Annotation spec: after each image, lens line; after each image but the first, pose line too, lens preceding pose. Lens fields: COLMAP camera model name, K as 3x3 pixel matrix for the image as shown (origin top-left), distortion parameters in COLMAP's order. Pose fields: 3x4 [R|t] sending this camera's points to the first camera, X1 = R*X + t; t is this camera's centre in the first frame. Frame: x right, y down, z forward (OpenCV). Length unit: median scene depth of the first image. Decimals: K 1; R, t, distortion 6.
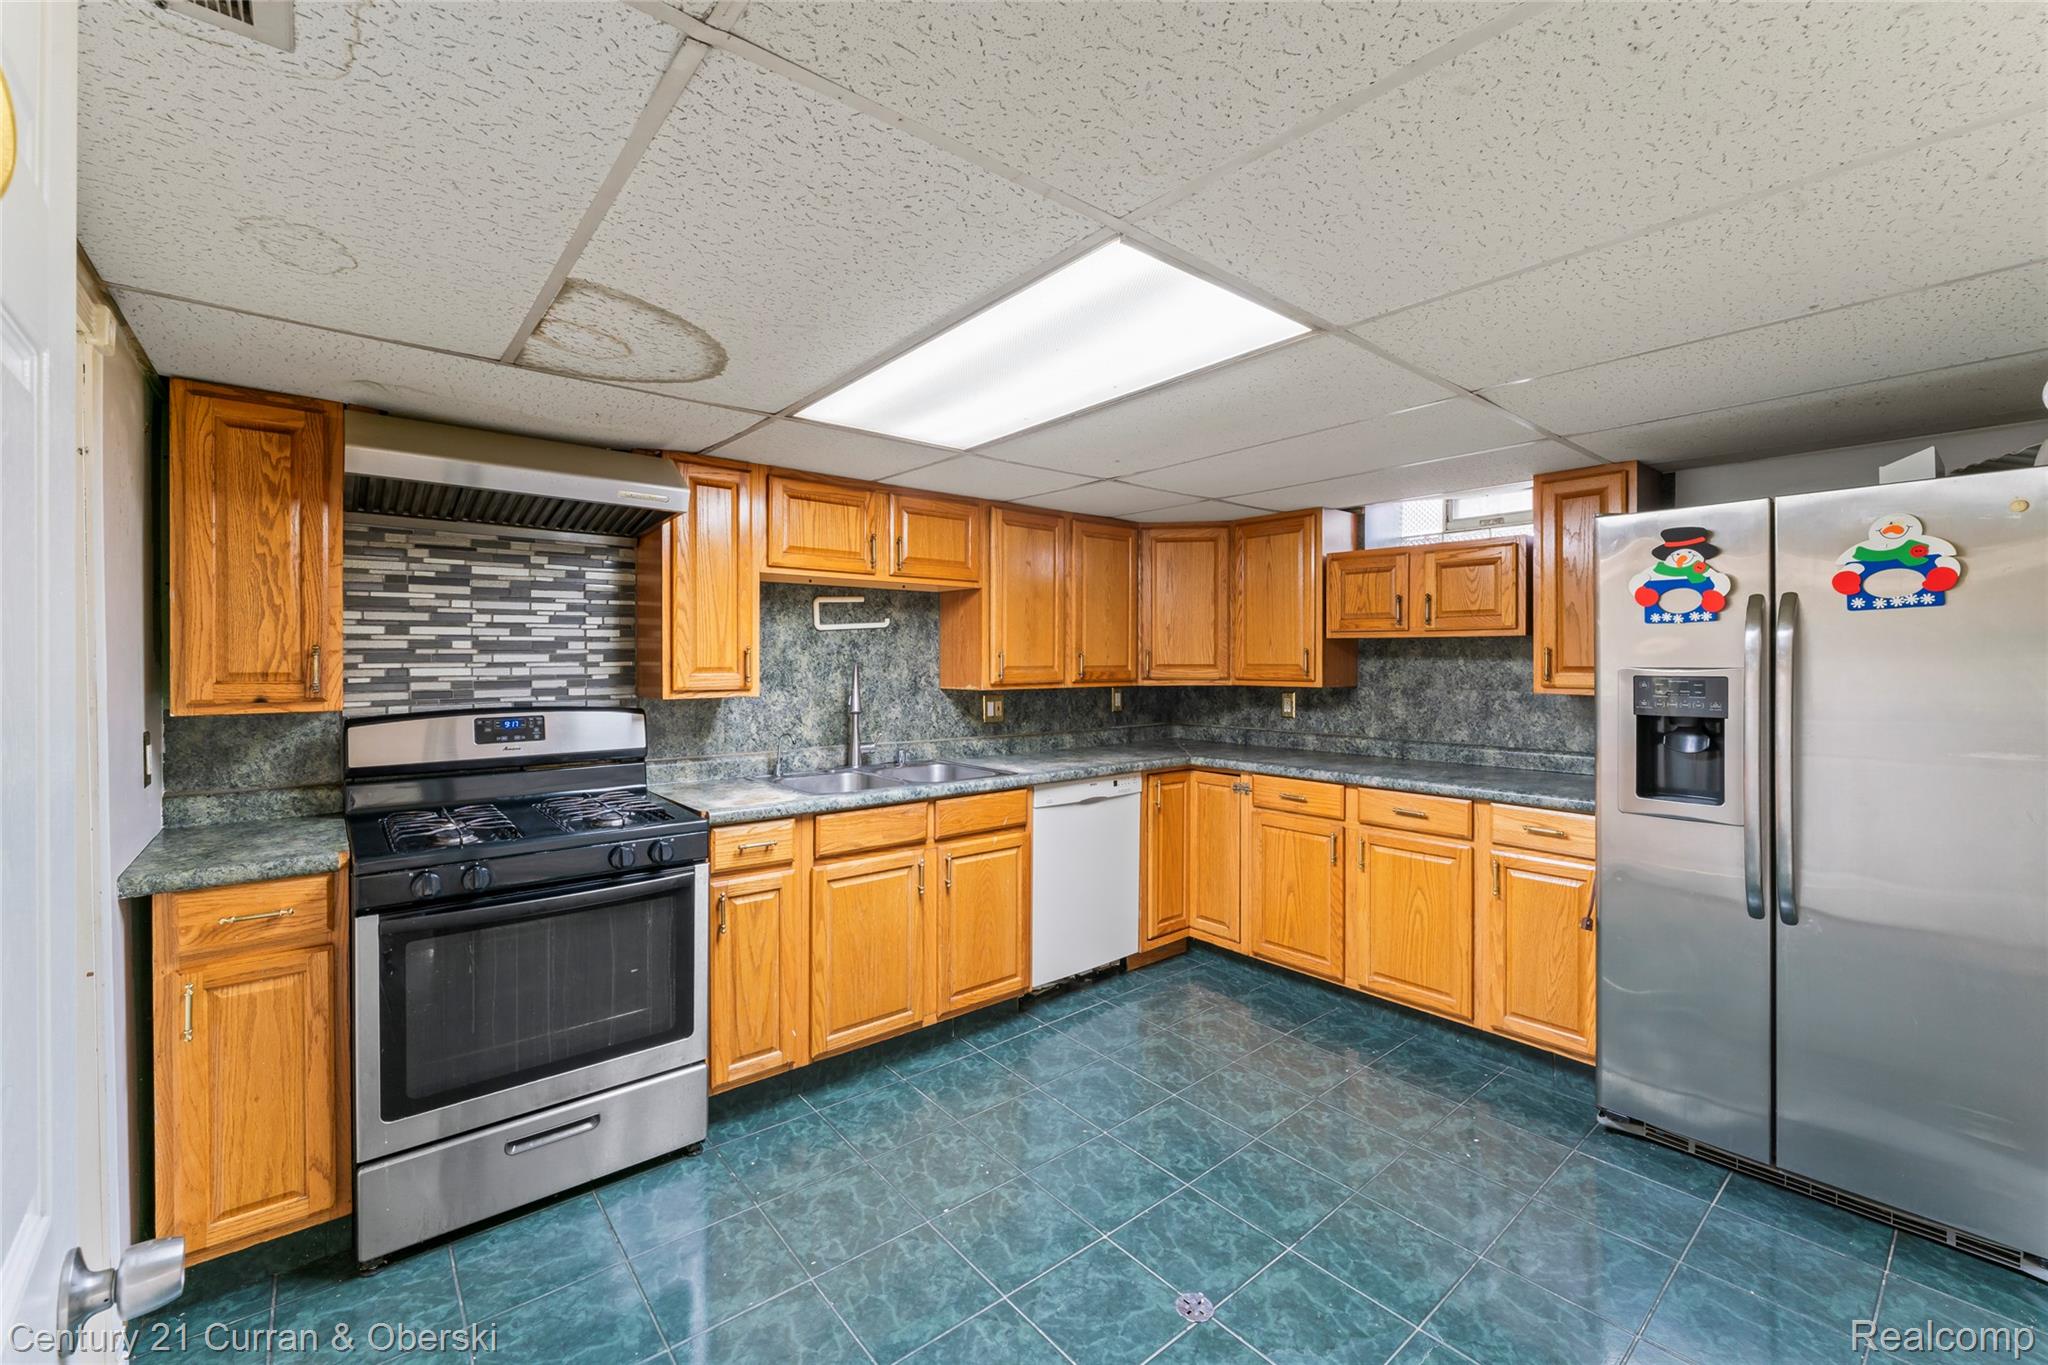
lens RADIAL K [[818.0, 0, 1013.0], [0, 818.0, 660.5], [0, 0, 1]] dist [-0.001698, -0.000003]
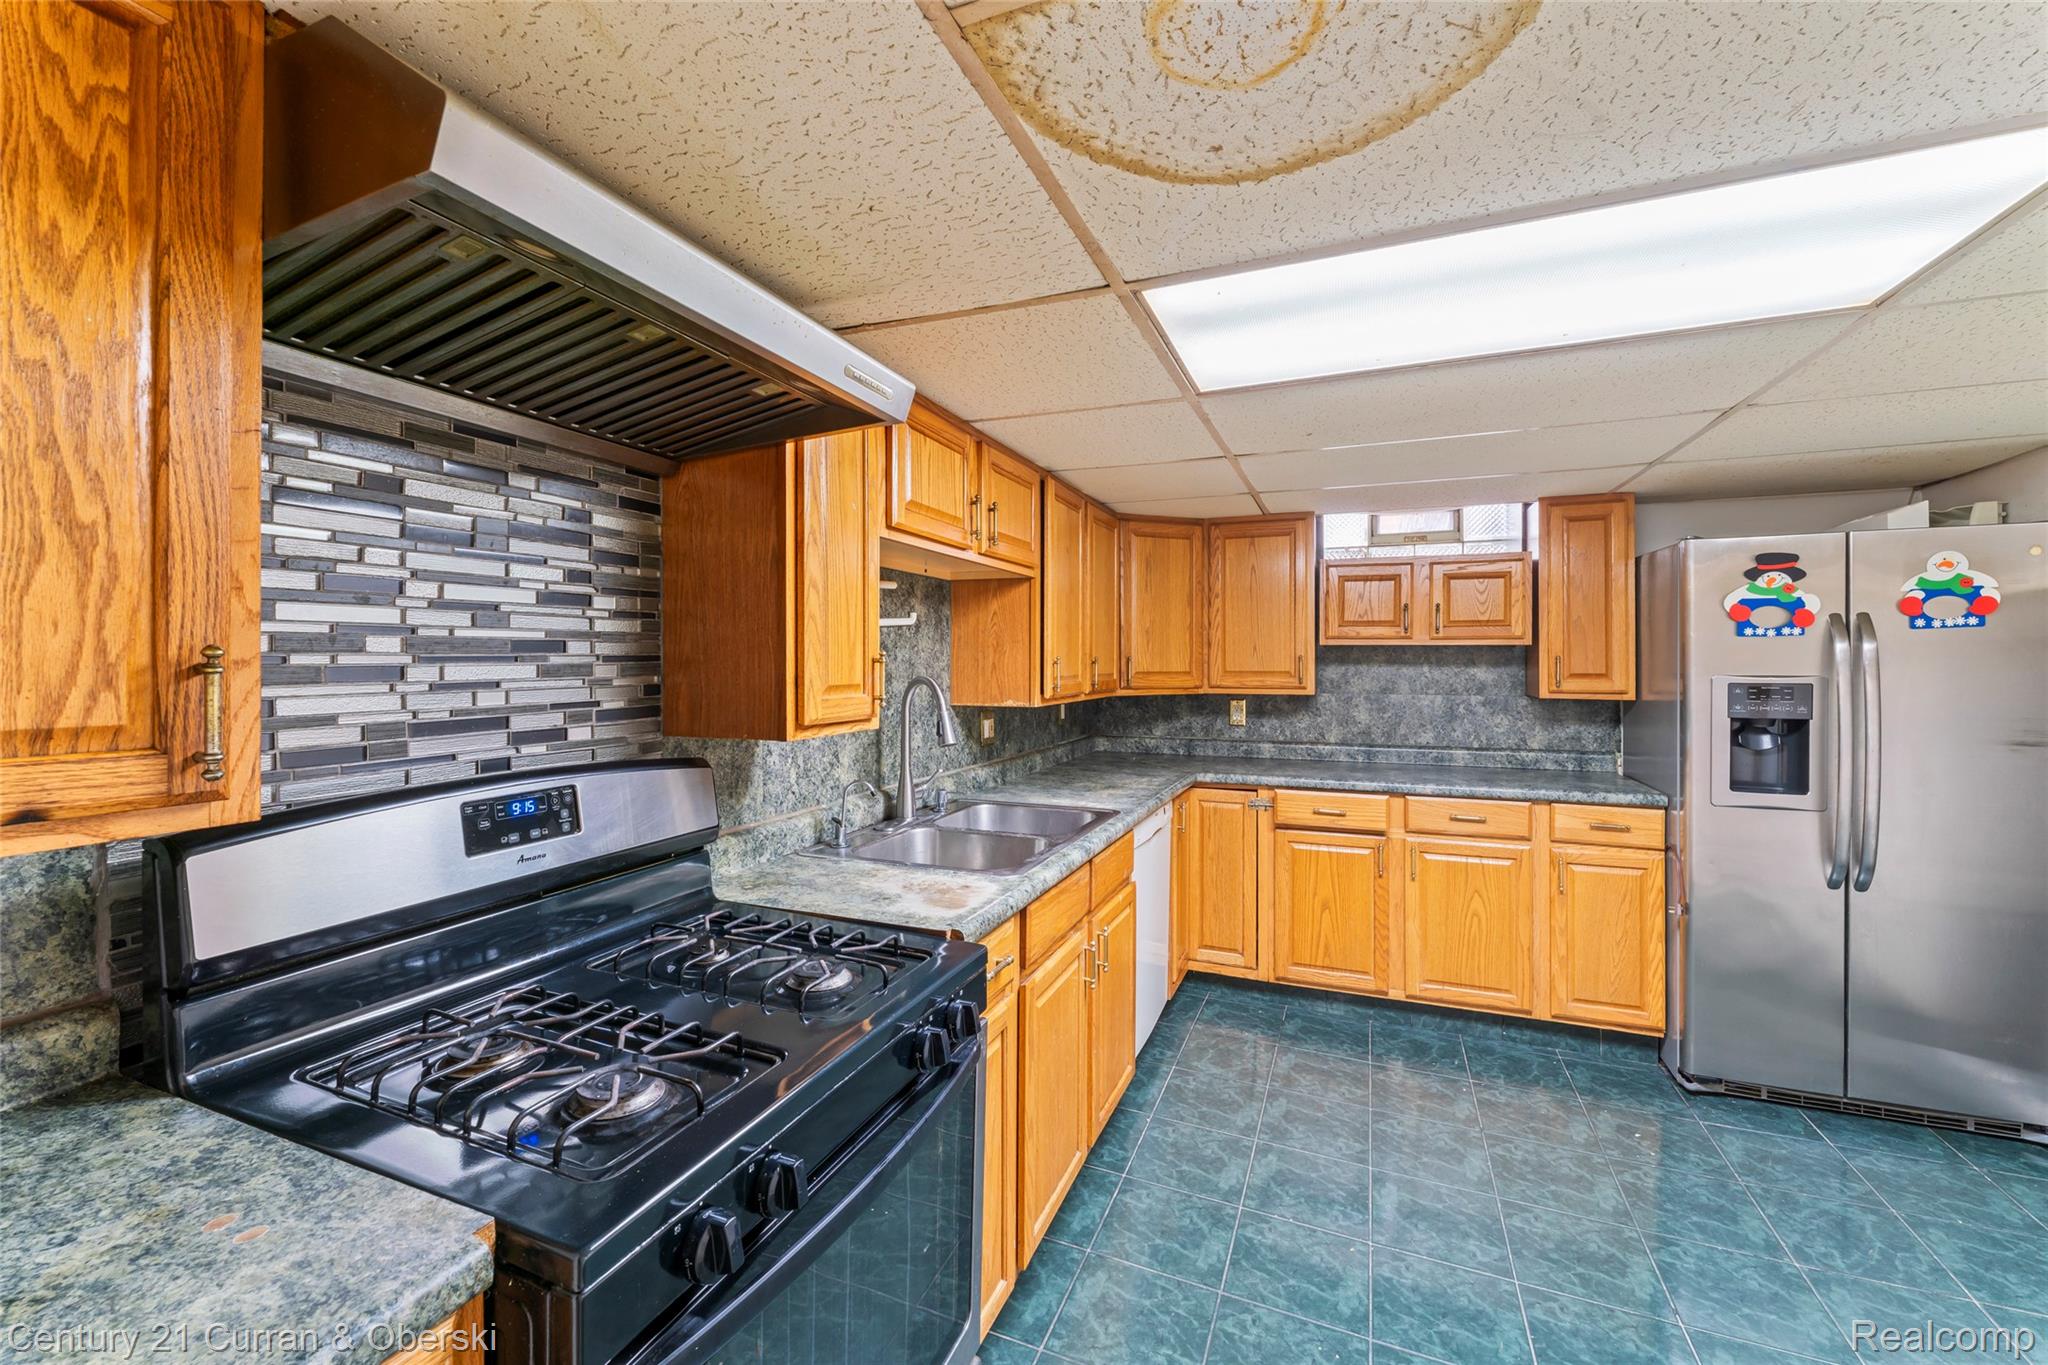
lens RADIAL K [[818.0, 0, 1013.0], [0, 818.0, 660.5], [0, 0, 1]] dist [-0.001698, -0.000003]
pose [[0.887102, 0.000619, 0.461573, -0.532125], [0.000366, 0.999998, -0.002044, -0.008715], [-0.461573, 0.001982, 0.887100, 0.392562]]
